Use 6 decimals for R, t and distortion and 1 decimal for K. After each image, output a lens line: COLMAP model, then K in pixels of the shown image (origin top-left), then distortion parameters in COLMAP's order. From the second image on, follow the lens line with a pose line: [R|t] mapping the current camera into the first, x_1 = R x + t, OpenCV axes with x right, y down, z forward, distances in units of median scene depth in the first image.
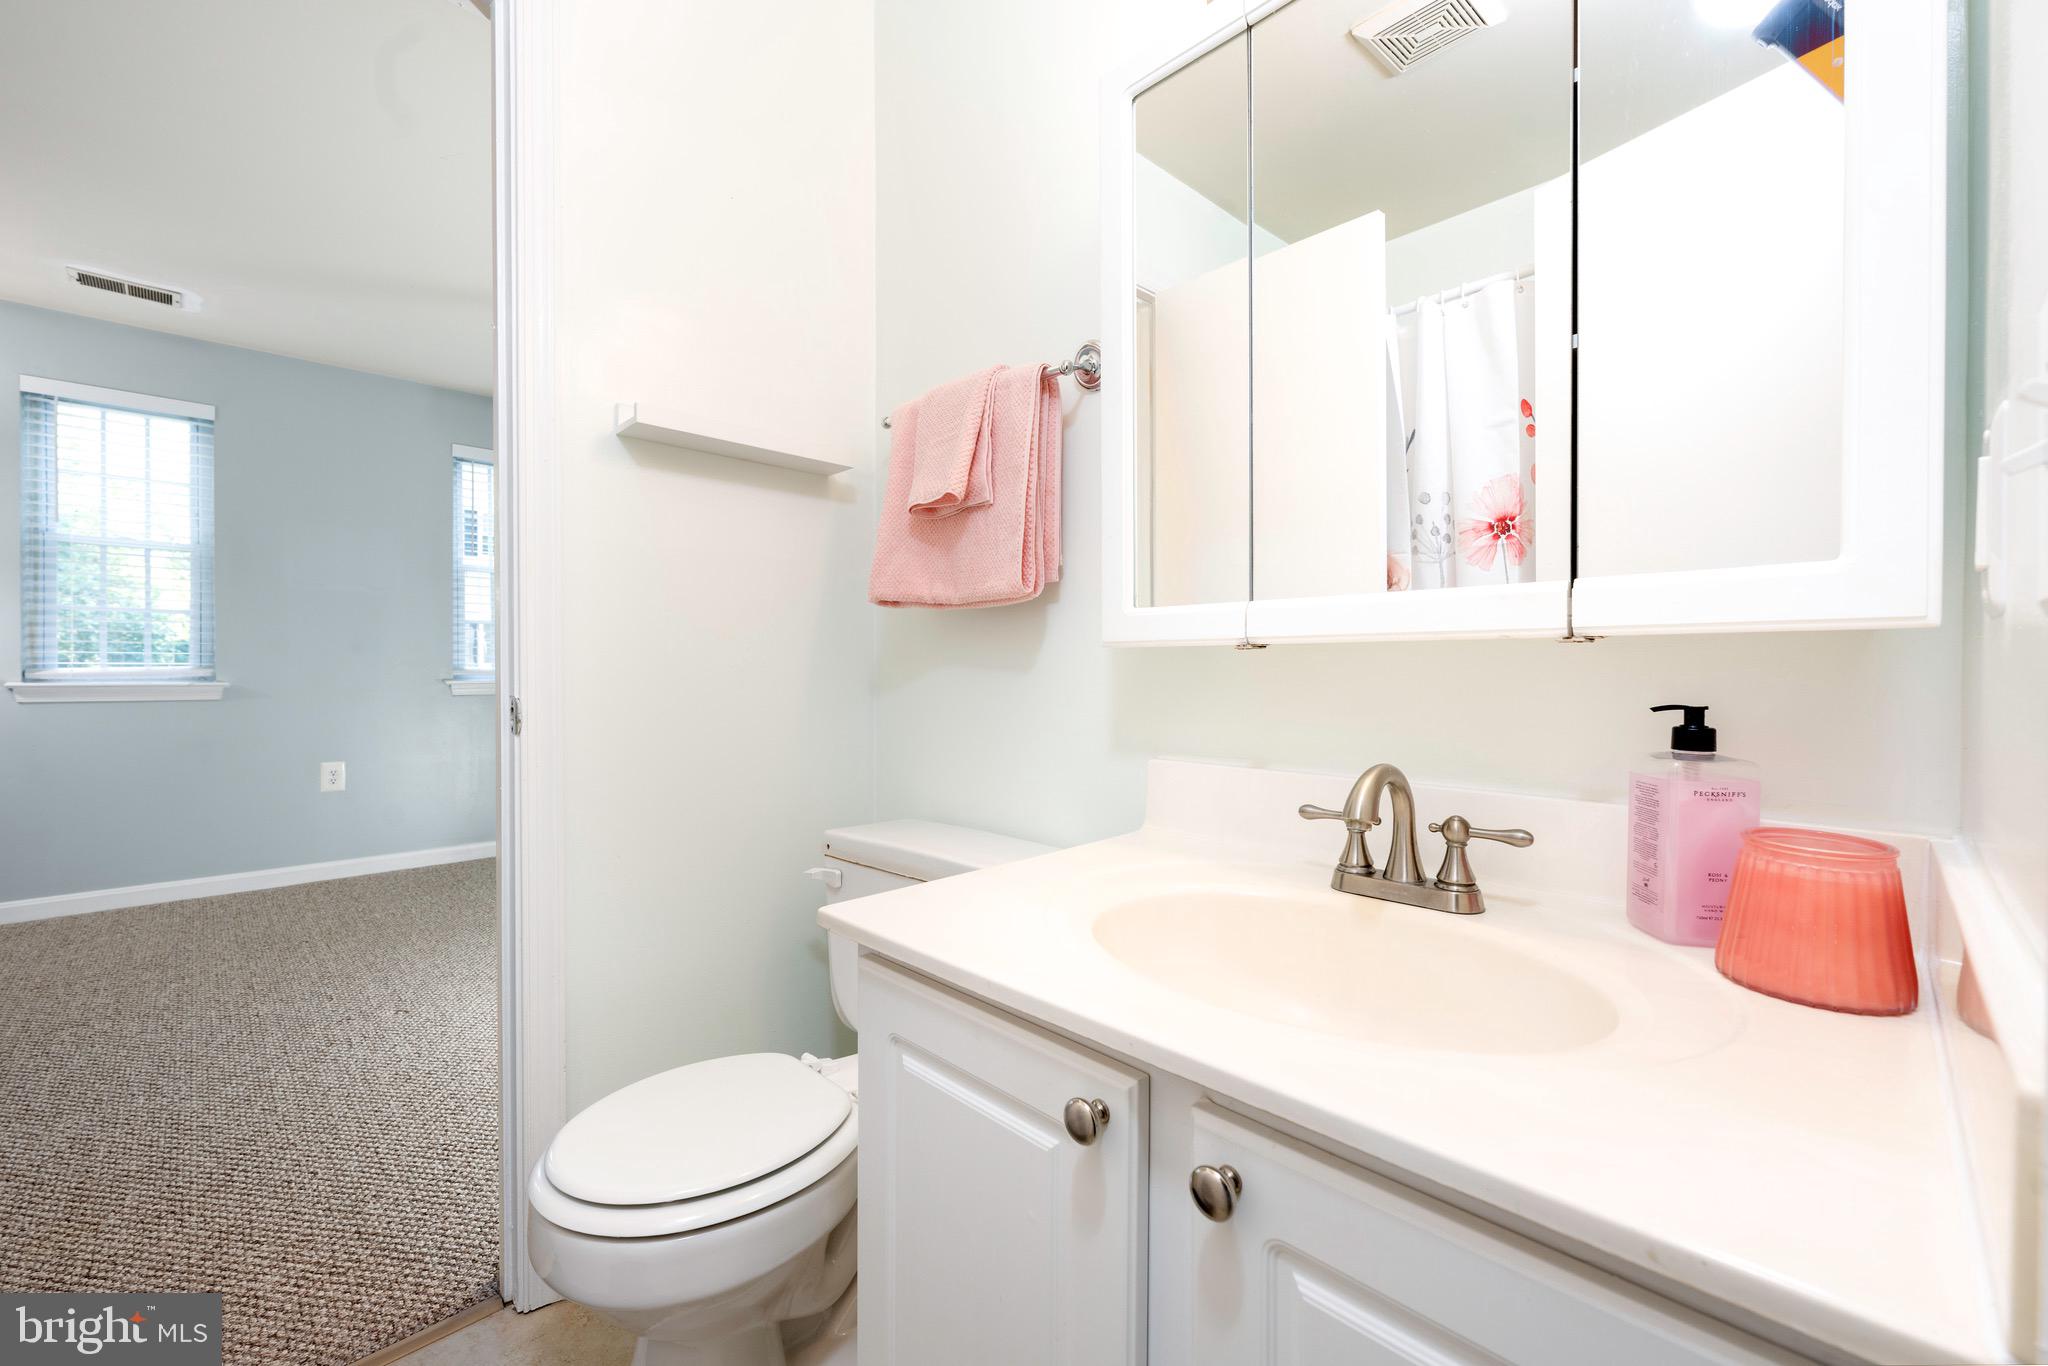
lens RADIAL K [[829.6, 0, 1024.0], [0, 829.6, 683.0], [0, 0, 1]] dist [-0.001395, -0.000107]
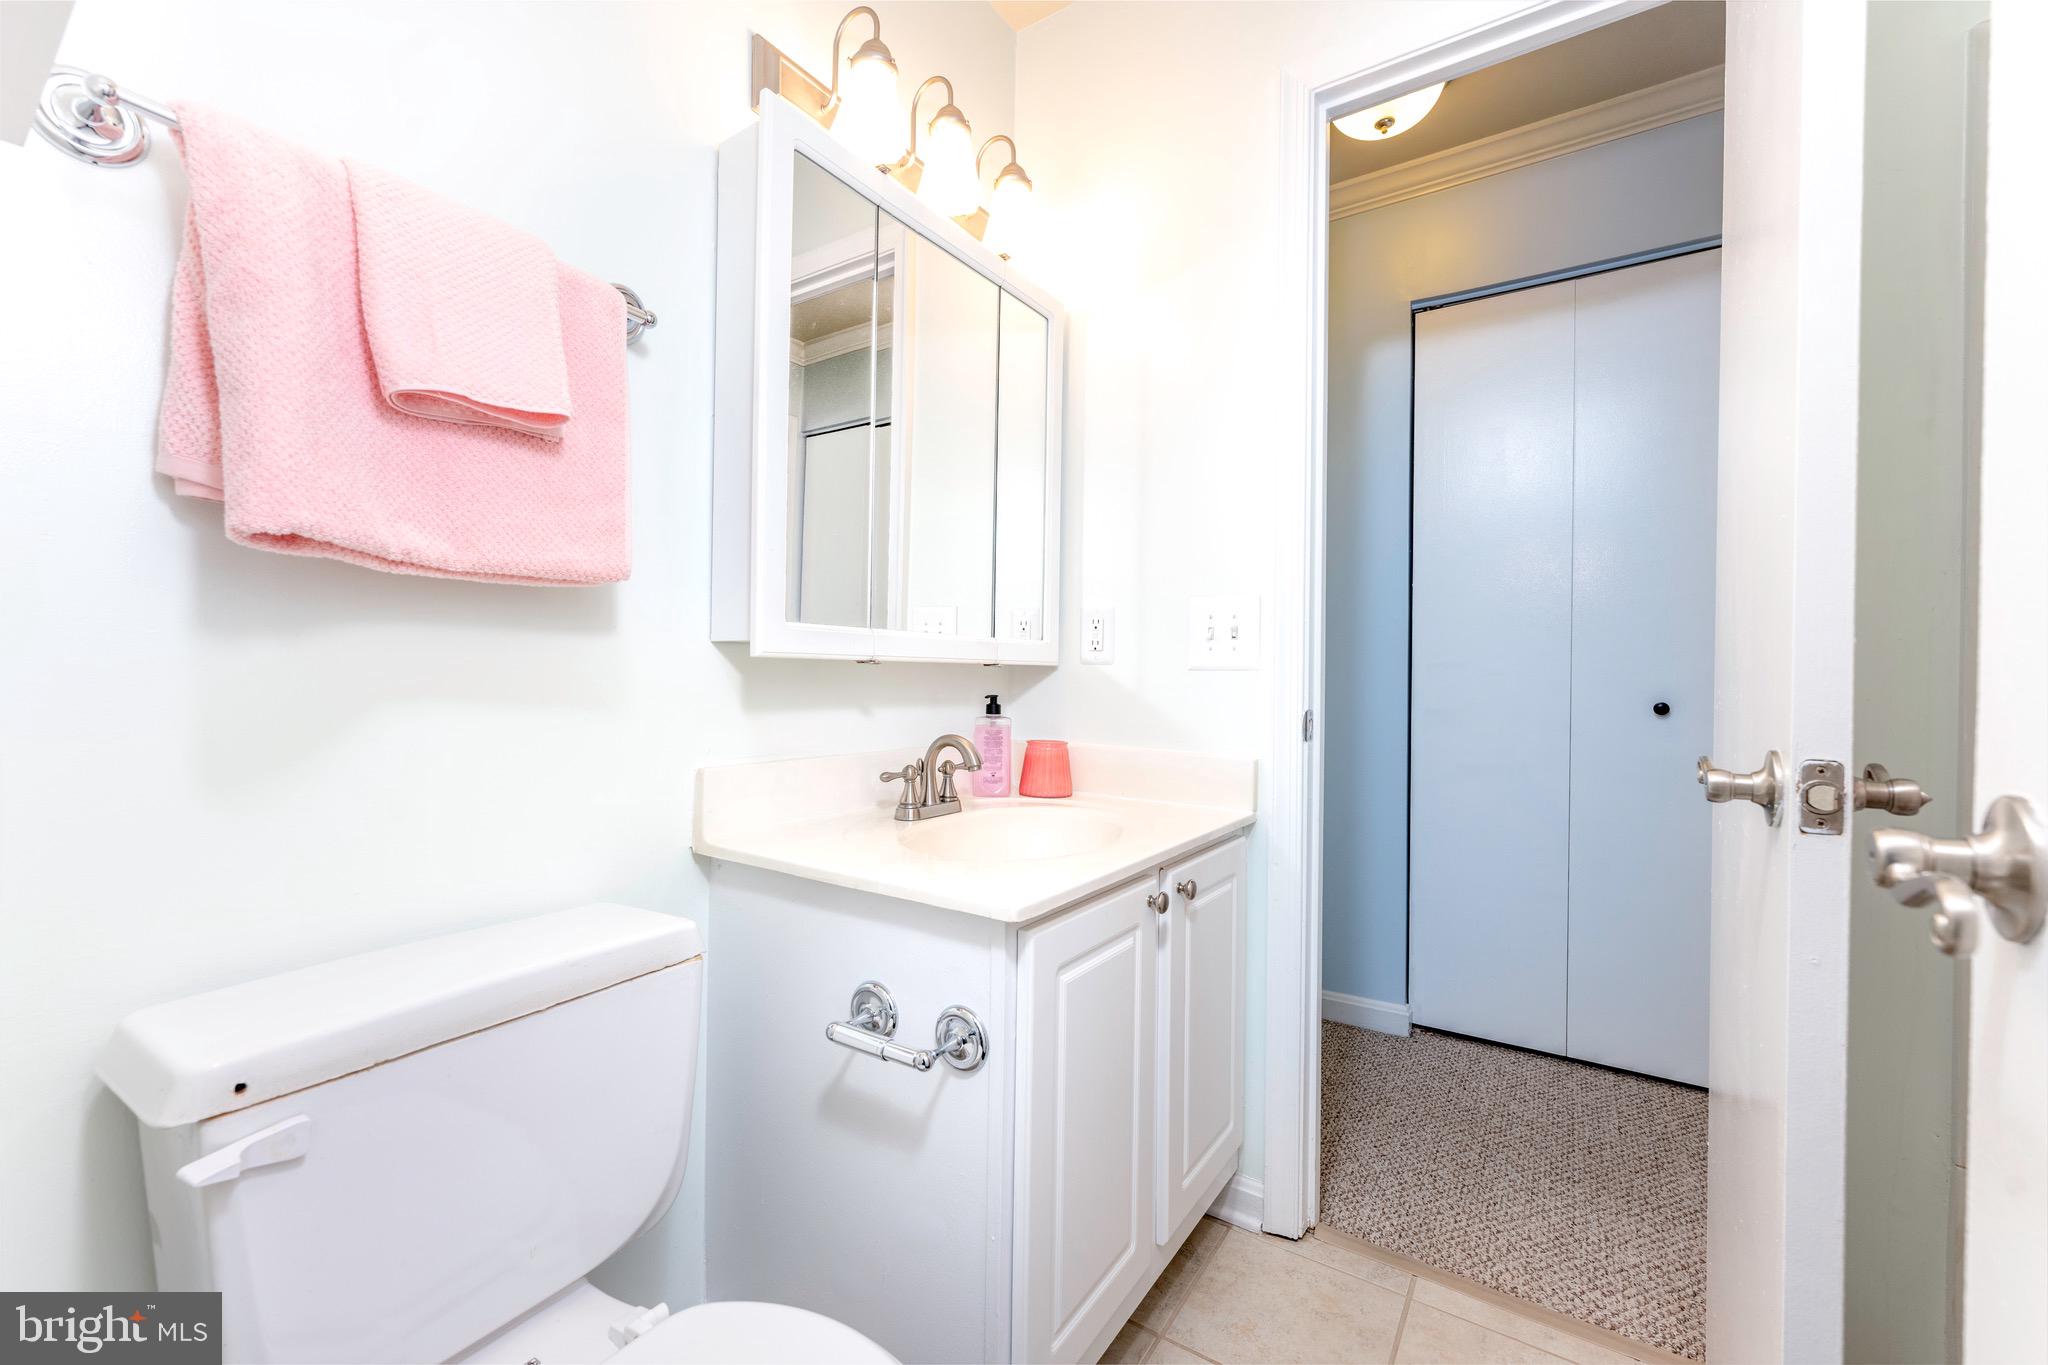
lens RADIAL K [[829.6, 0, 1024.0], [0, 829.6, 682.5], [0, 0, 1]] dist [-0.001395, -0.000107]
pose [[-0.197138, -0.007711, 0.980345, -1.269117], [0.001884, 0.999964, 0.008244, -0.022729], [-0.980374, 0.003472, -0.197117, 1.179573]]
